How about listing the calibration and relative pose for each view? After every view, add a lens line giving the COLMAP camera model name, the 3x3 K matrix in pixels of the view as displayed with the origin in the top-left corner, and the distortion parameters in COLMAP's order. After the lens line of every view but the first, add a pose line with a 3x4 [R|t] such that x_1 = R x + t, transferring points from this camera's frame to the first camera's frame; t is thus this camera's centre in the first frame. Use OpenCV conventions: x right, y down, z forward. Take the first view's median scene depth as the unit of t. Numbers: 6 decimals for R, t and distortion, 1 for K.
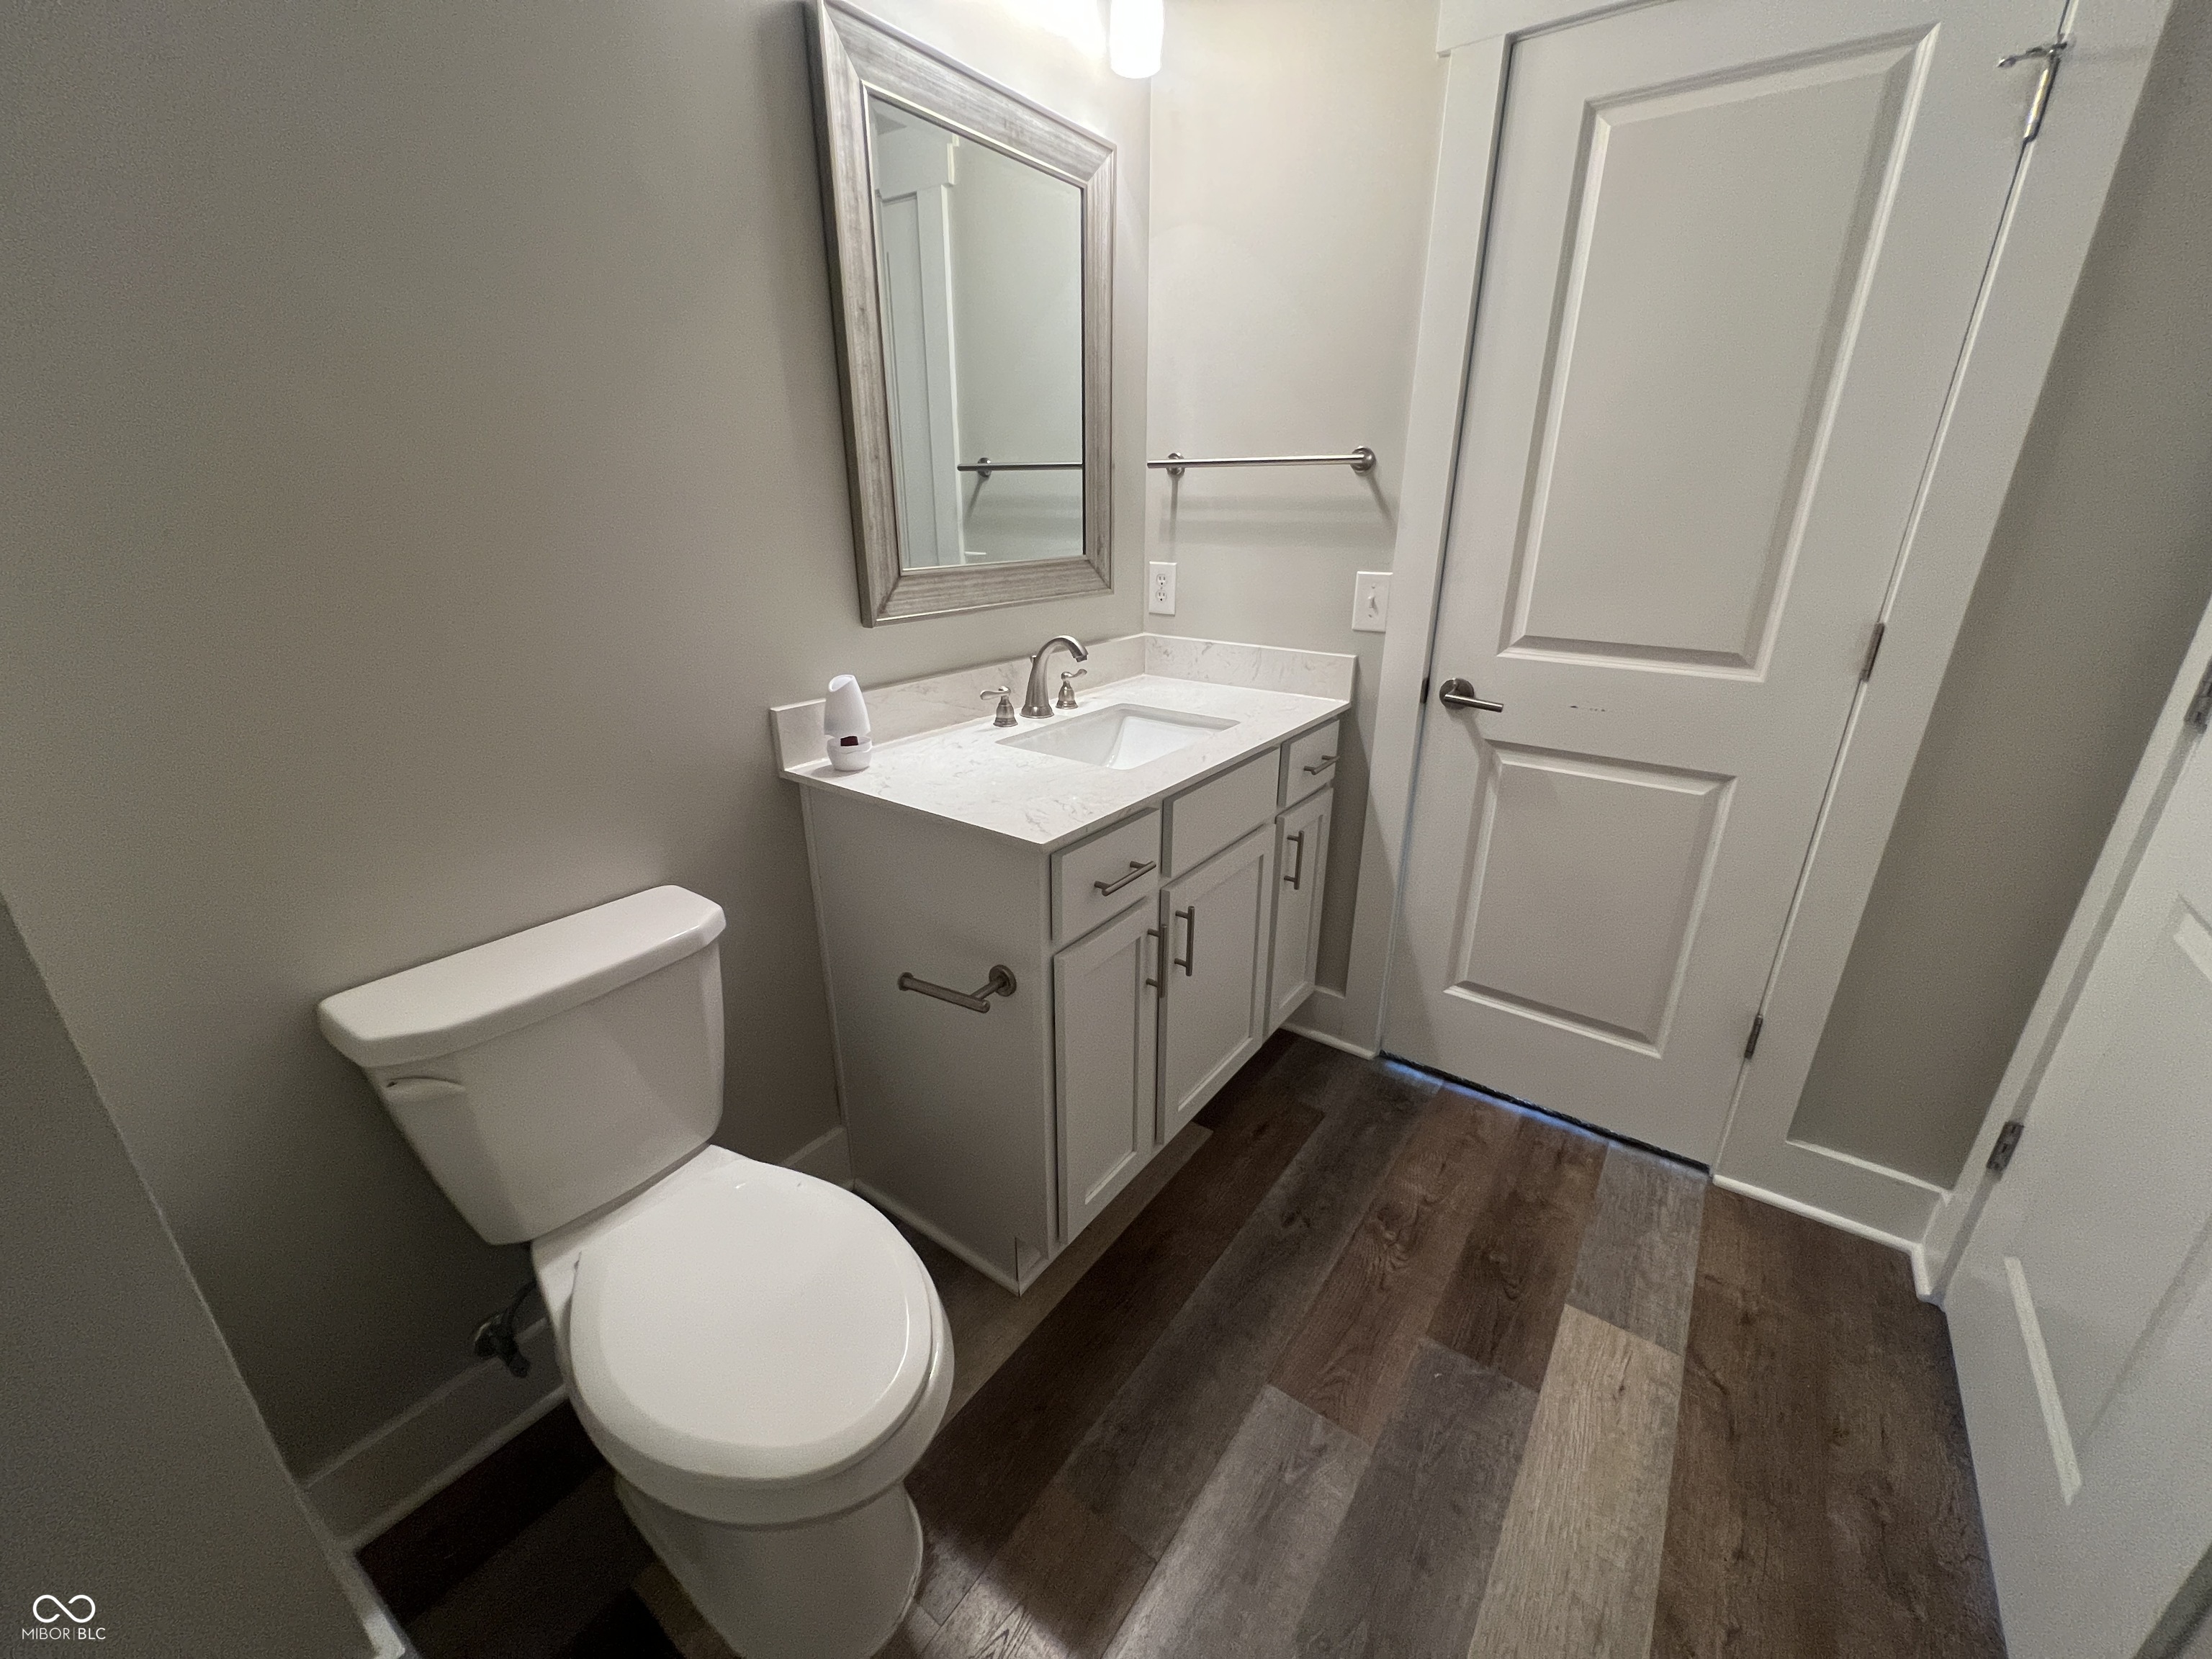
lens RADIAL K [[882.2, 0, 1104.8], [0, 882.2, 828.7], [0, 0, 1]] dist [-0.001394, 0.000990]
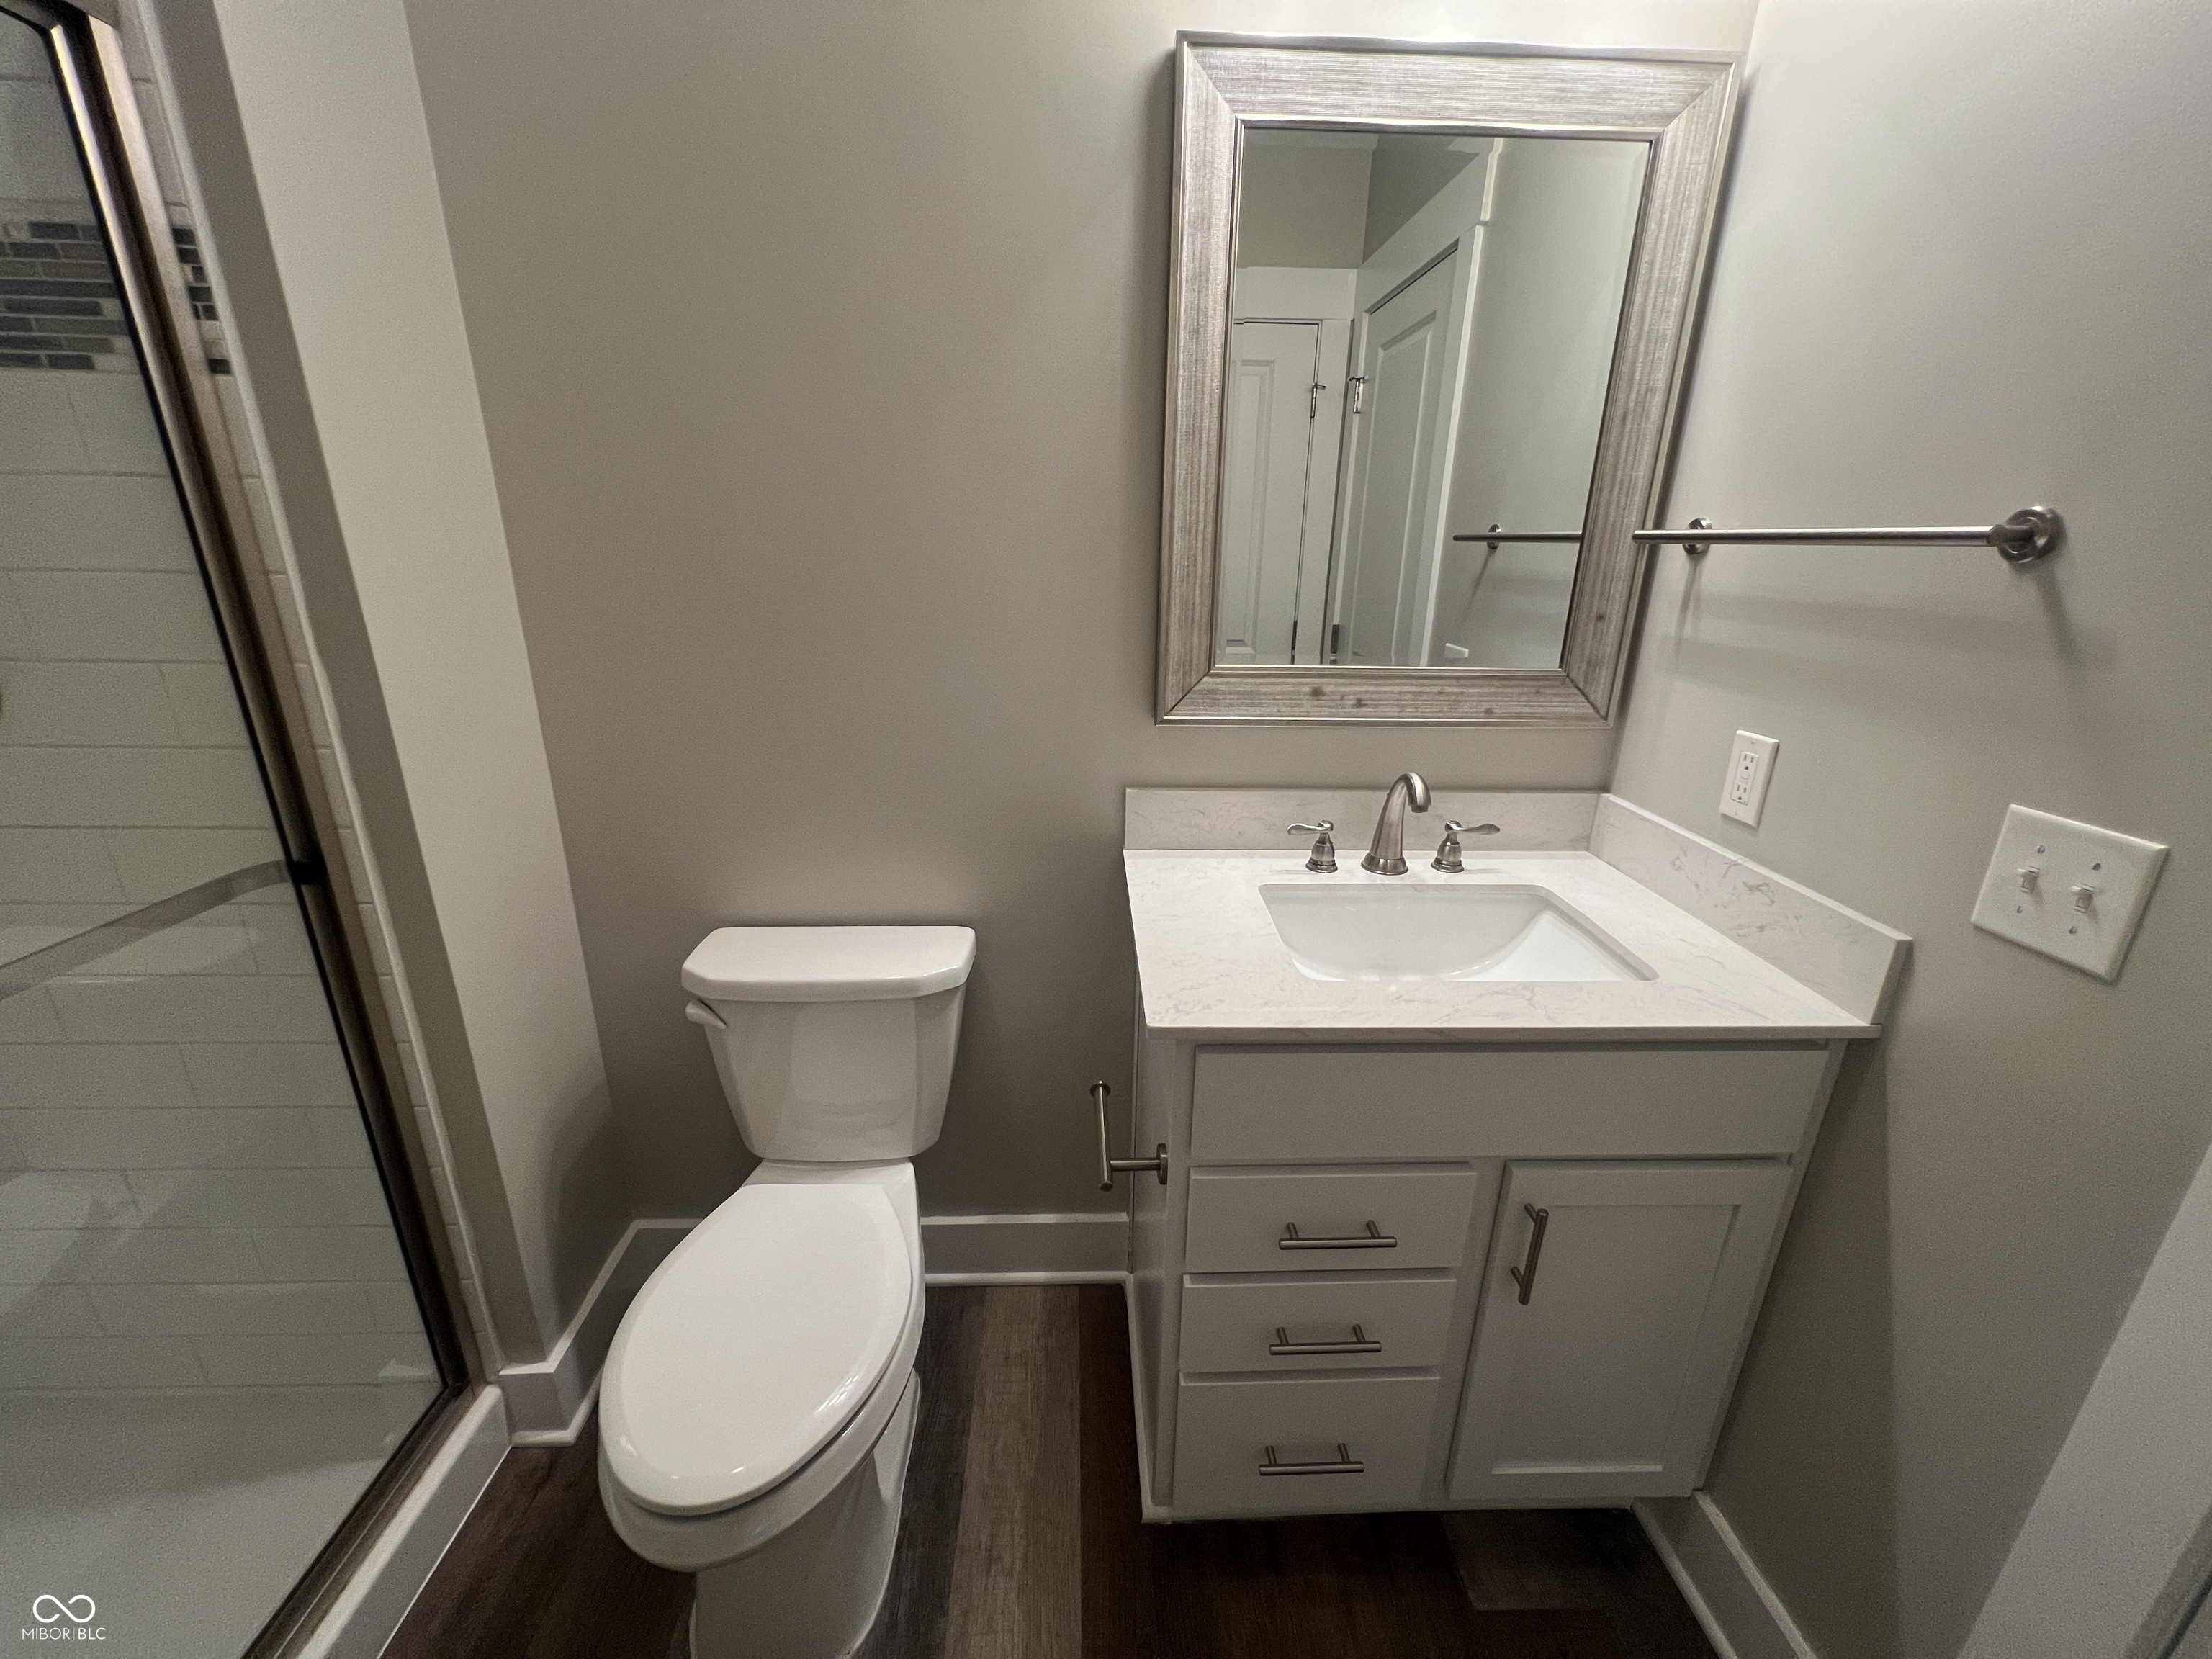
lens RADIAL K [[882.2, 0, 1093.0], [0, 882.2, 841.8], [0, 0, 1]] dist [-0.001394, 0.000990]
pose [[0.606438, 0.253864, -0.753515, 0.340926], [-0.274161, 0.956308, 0.101538, -0.160214], [0.746370, 0.145008, 0.649542, 0.323483]]
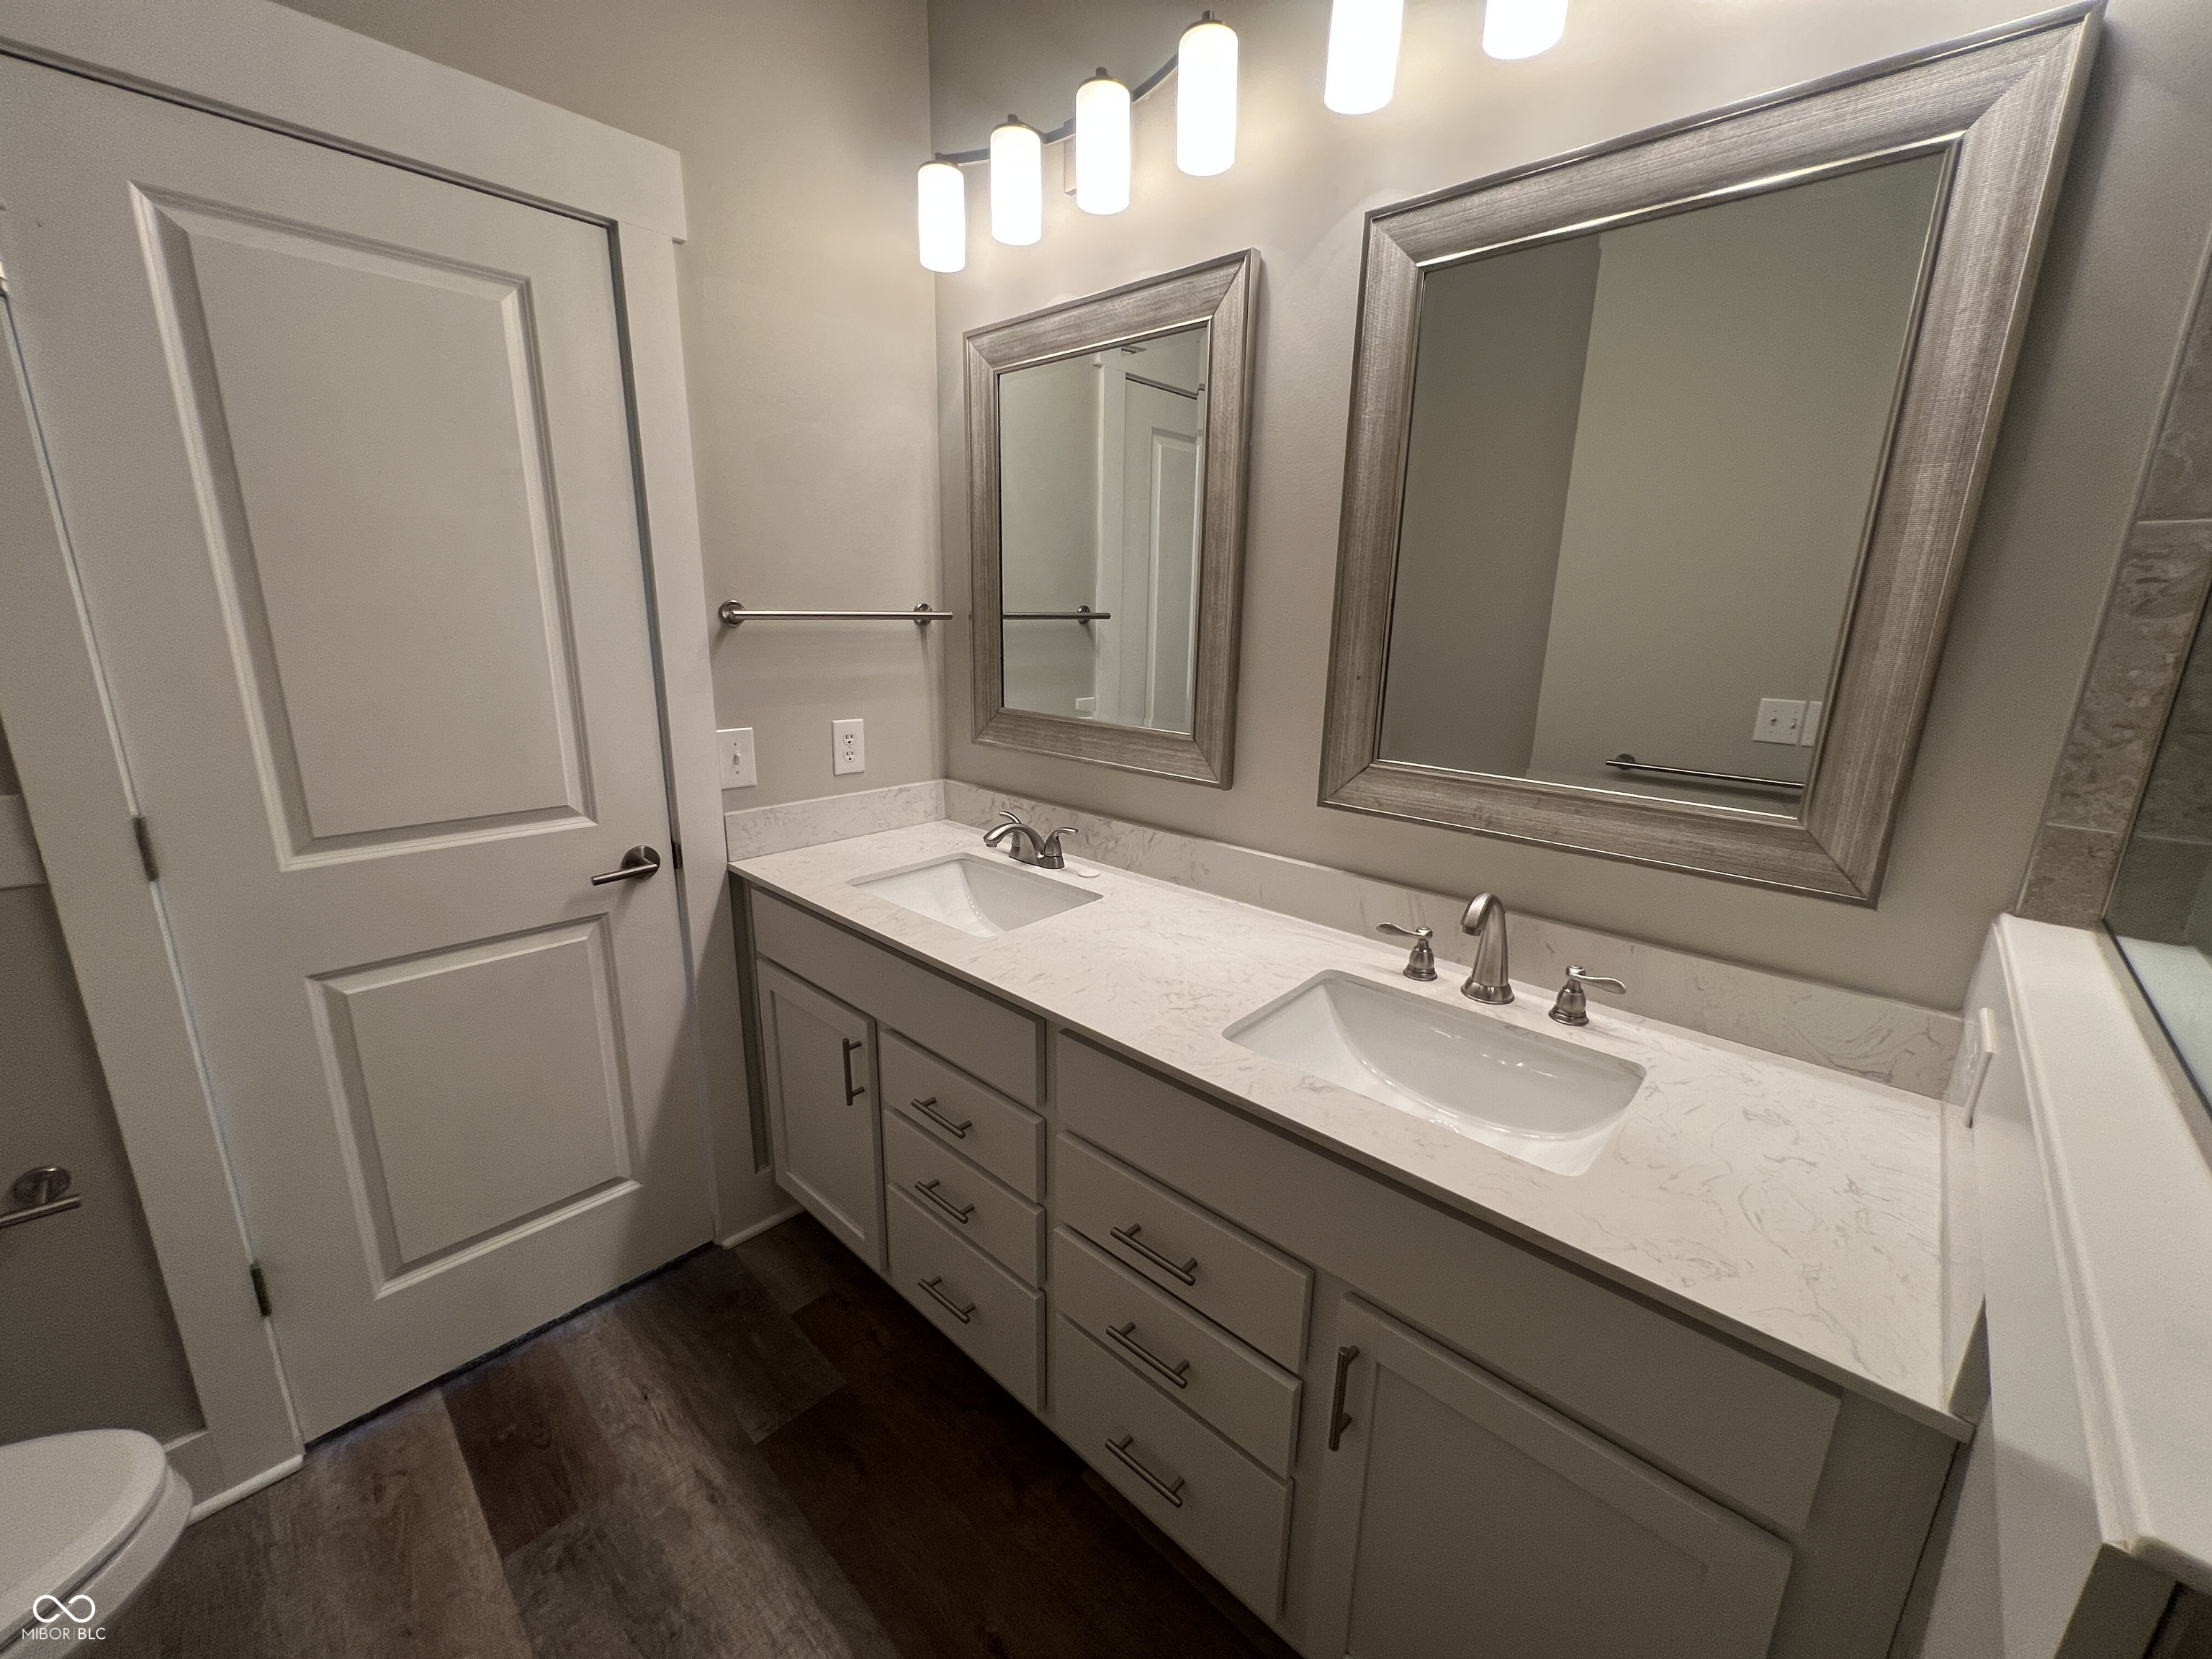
lens RADIAL K [[882.2, 0, 1111.5], [0, 882.2, 838.3], [0, 0, 1]] dist [-0.001394, 0.000990]
pose [[-0.108321, 0.246420, -0.963091, 0.603576], [-0.372243, 0.888256, 0.269140, -0.318786], [0.921793, 0.387658, -0.004488, 0.689503]]
